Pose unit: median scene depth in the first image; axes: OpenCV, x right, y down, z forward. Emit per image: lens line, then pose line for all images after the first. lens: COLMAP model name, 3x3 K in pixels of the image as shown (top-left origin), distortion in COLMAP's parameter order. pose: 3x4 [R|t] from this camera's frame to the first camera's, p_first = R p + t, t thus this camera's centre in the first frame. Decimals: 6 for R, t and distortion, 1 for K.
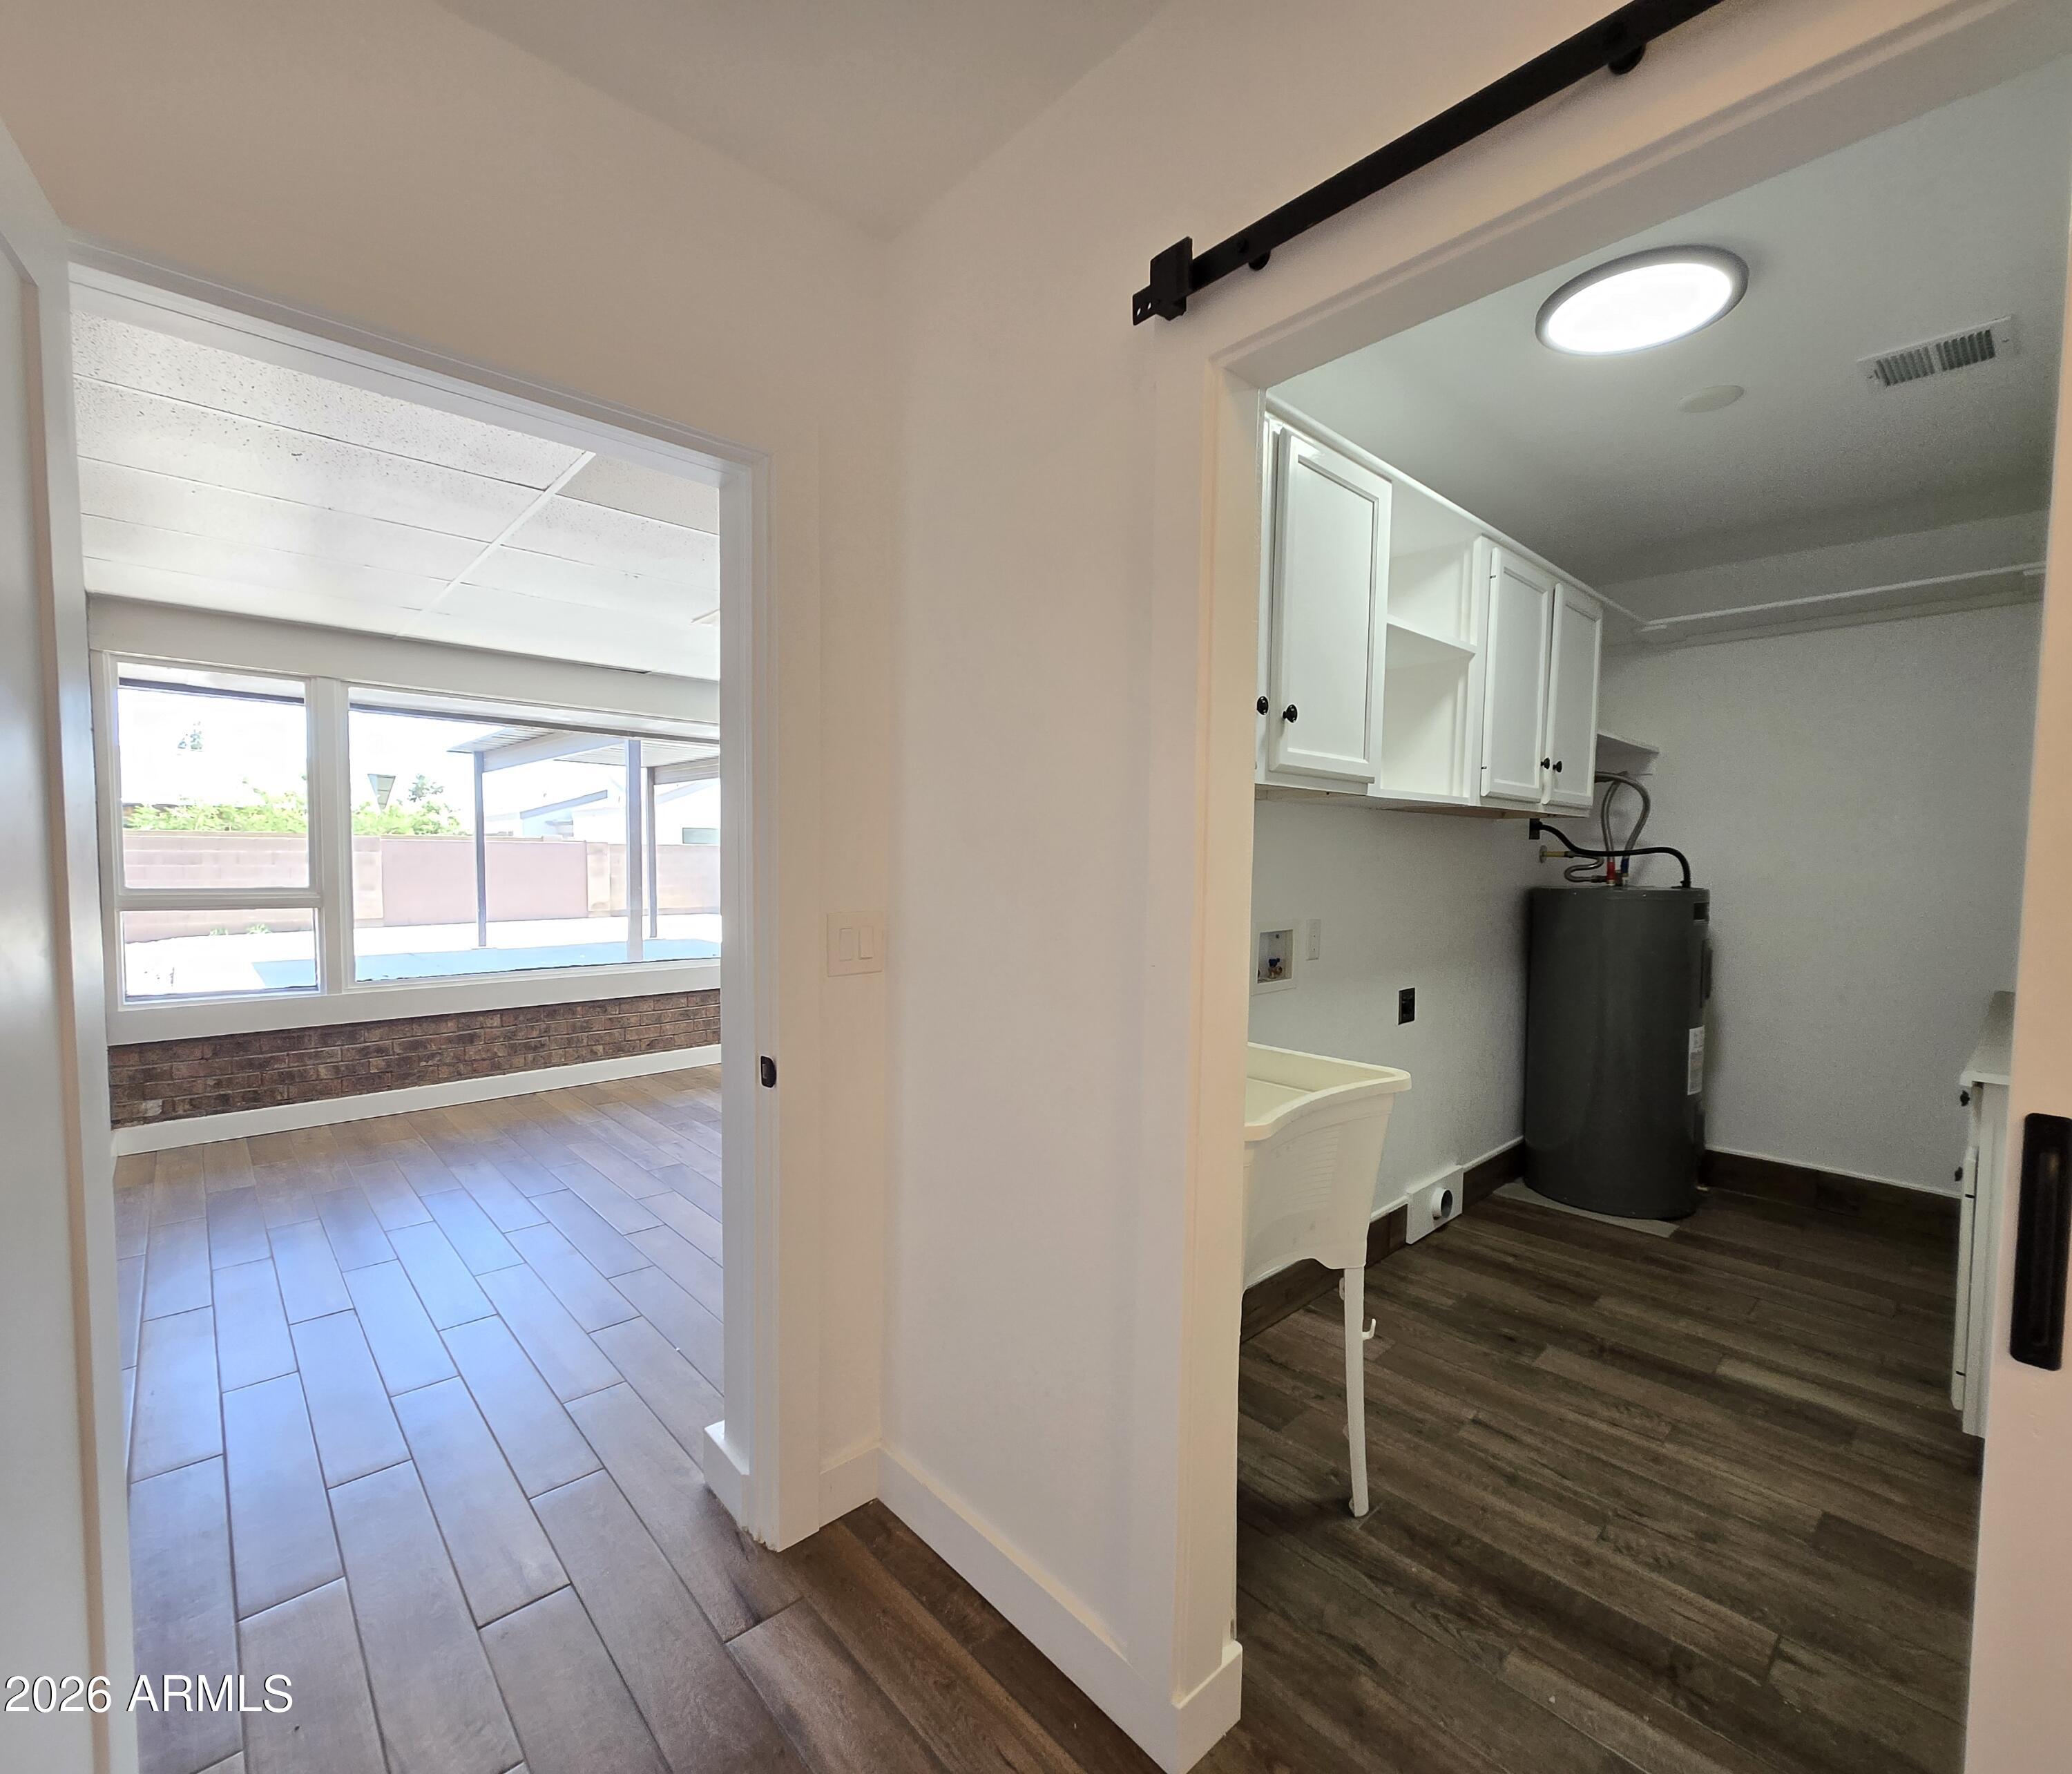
lens RADIAL K [[922.6, 0, 1028.0], [0, 922.6, 905.5], [0, 0, 1]] dist [0.002328, -0.000984]
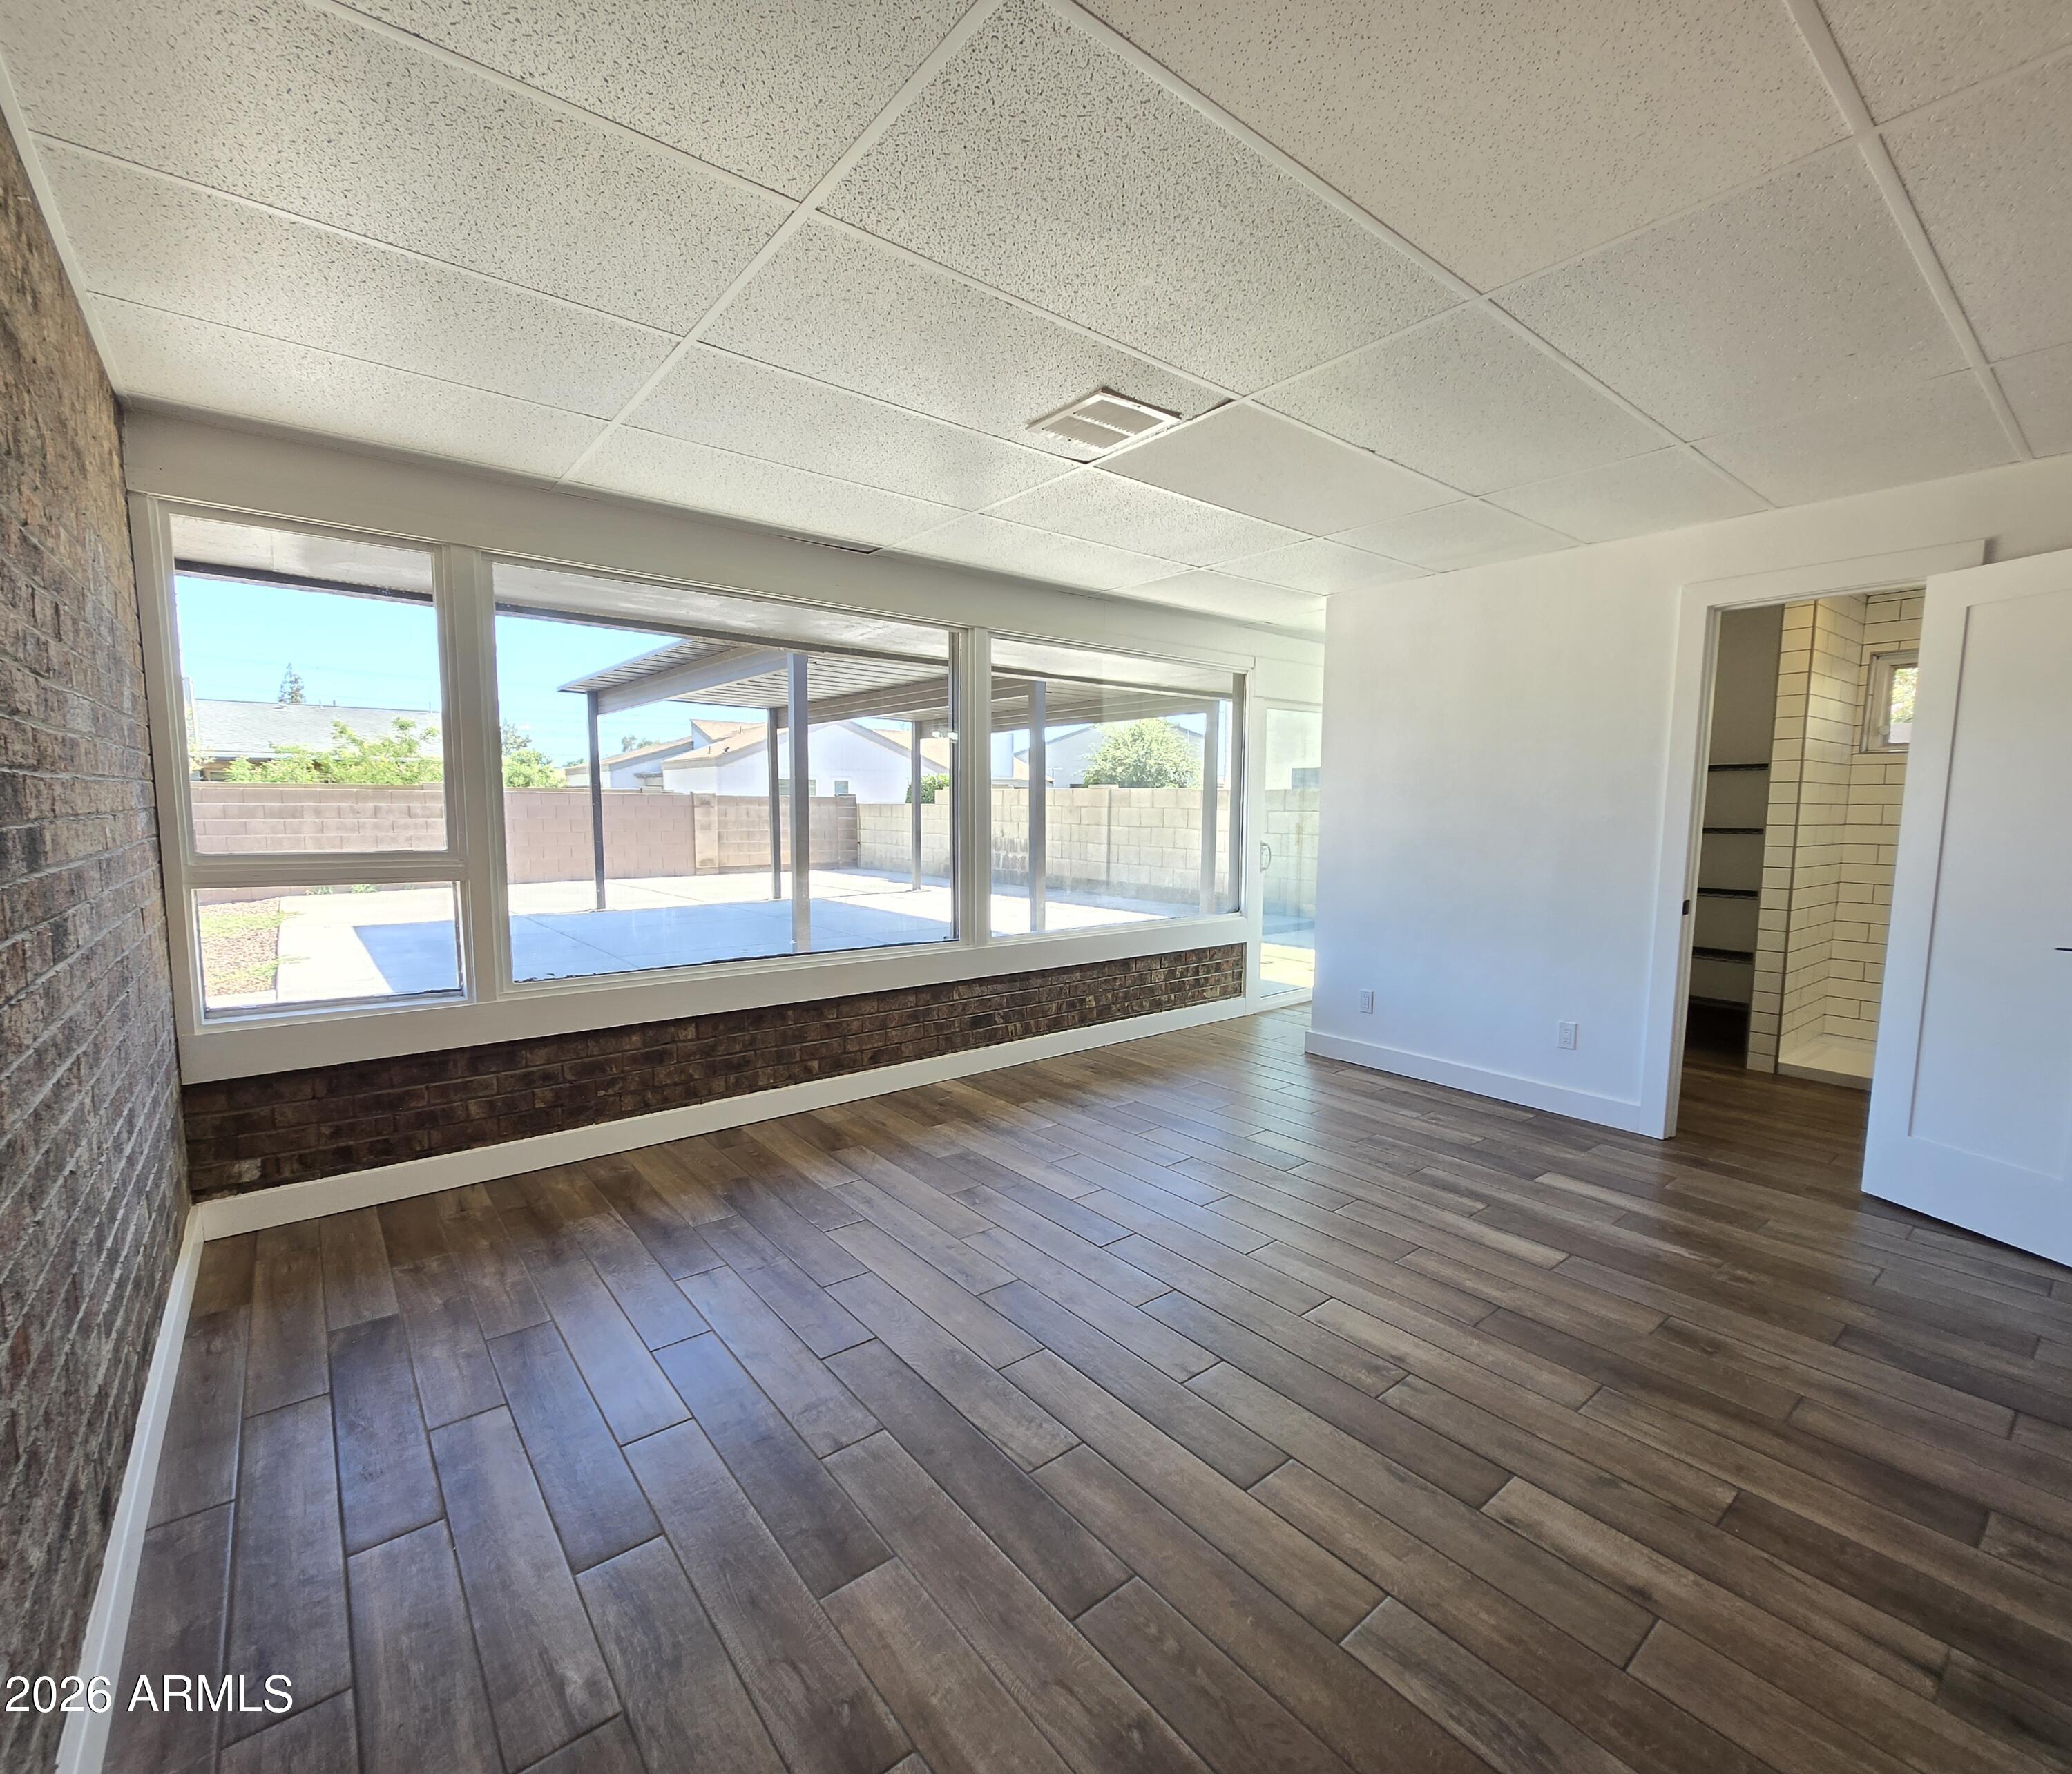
lens RADIAL K [[922.6, 0, 1028.0], [0, 922.6, 905.5], [0, 0, 1]] dist [0.002328, -0.000984]
pose [[0.997794, 0.003800, -0.066273, -0.129482], [-0.000384, 0.998674, 0.051483, -0.006497], [0.066381, -0.051344, 0.996472, 0.145480]]
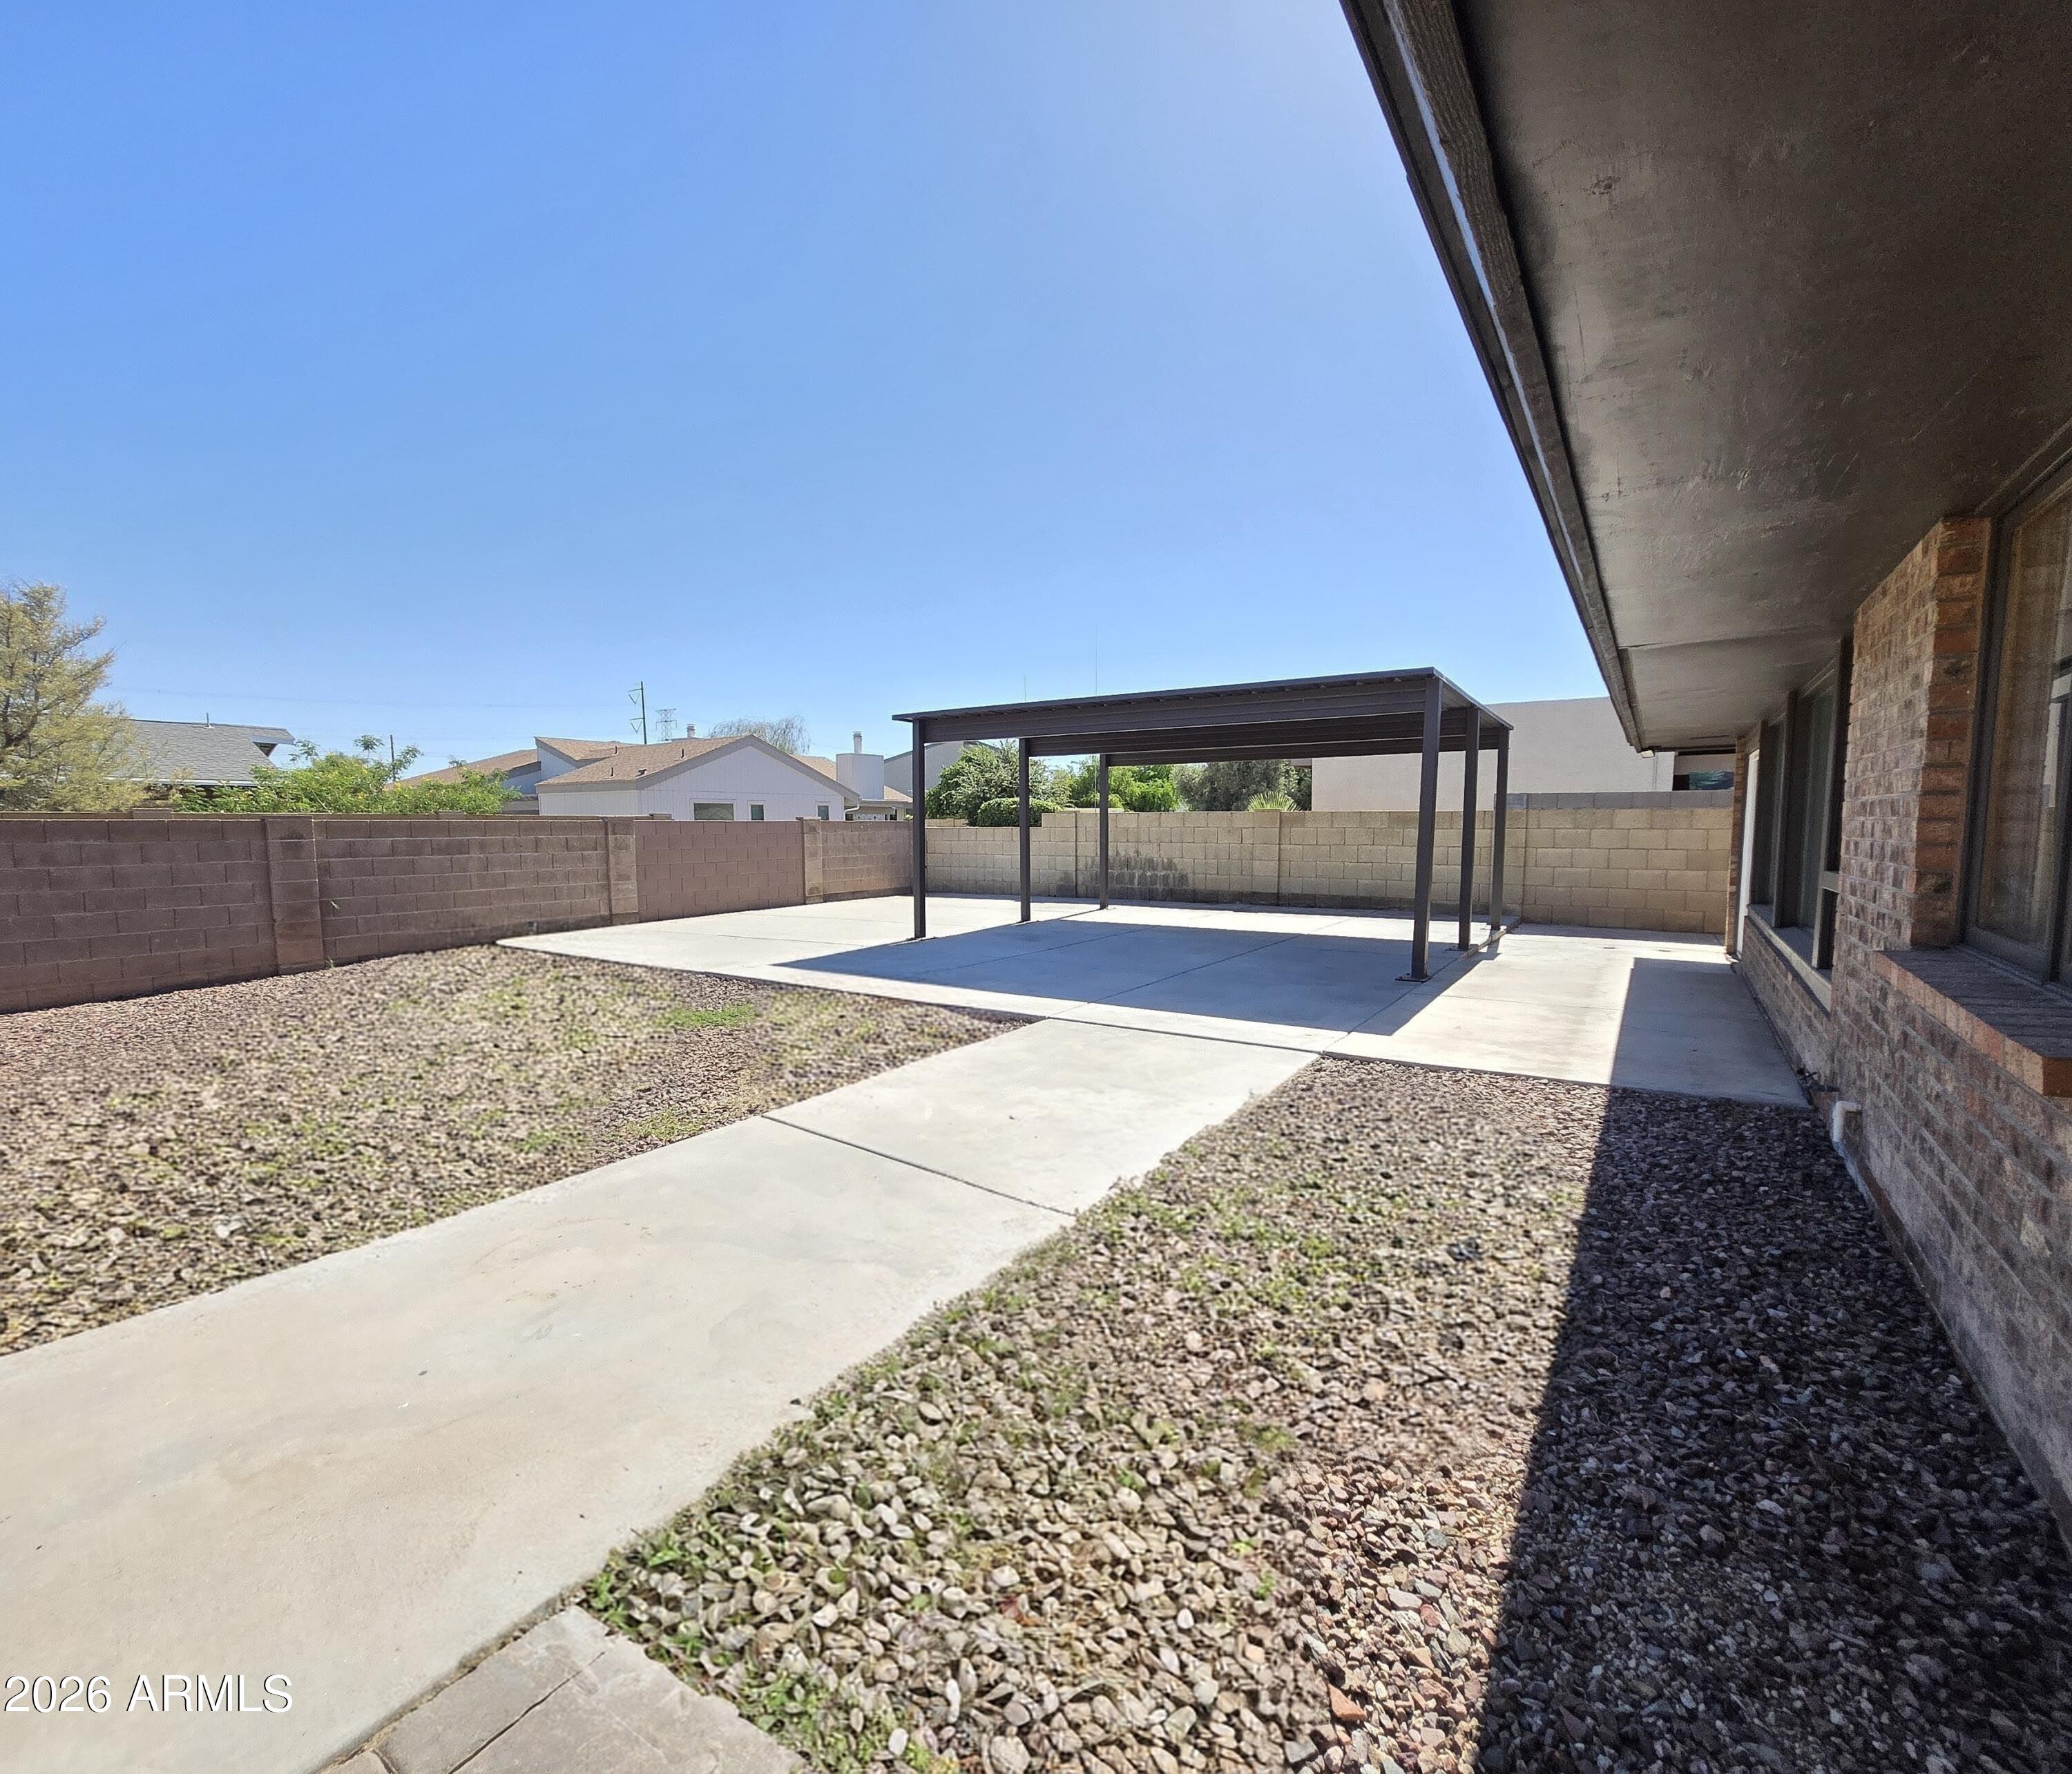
lens RADIAL K [[922.6, 0, 1028.0], [0, 922.6, 905.5], [0, 0, 1]] dist [0.002328, -0.000984]
pose [[0.972620, -0.036558, 0.229509, -0.774303], [0.029026, 0.998926, 0.036113, -0.018411], [-0.230583, -0.028463, 0.972636, 0.119375]]
